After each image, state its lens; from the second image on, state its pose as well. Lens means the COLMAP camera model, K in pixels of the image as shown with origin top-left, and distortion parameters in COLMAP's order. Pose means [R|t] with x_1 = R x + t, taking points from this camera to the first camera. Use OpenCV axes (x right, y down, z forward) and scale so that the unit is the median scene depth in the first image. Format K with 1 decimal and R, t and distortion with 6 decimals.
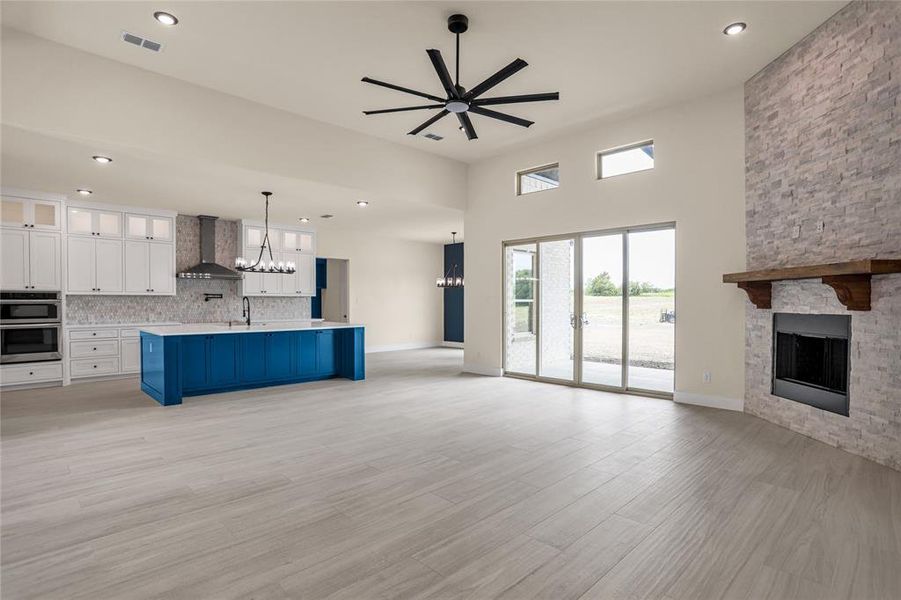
lens RADIAL K [[448.8, 0, 453.5], [0, 448.8, 307.9], [0, 0, 1]] dist [-0.050840, 0.014197]
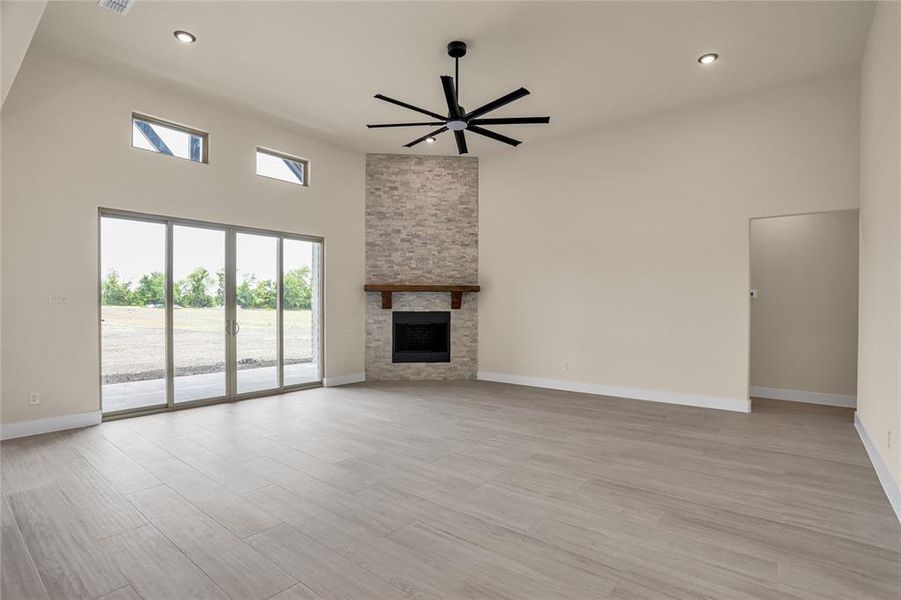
lens RADIAL K [[448.8, 0, 454.4], [0, 448.8, 304.2], [0, 0, 1]] dist [-0.050840, 0.014197]
pose [[-0.111859, 0.001996, 0.993722, -0.994076], [0.009747, 0.999952, -0.000911, -0.012219], [-0.993676, 0.009584, -0.111873, 1.047329]]
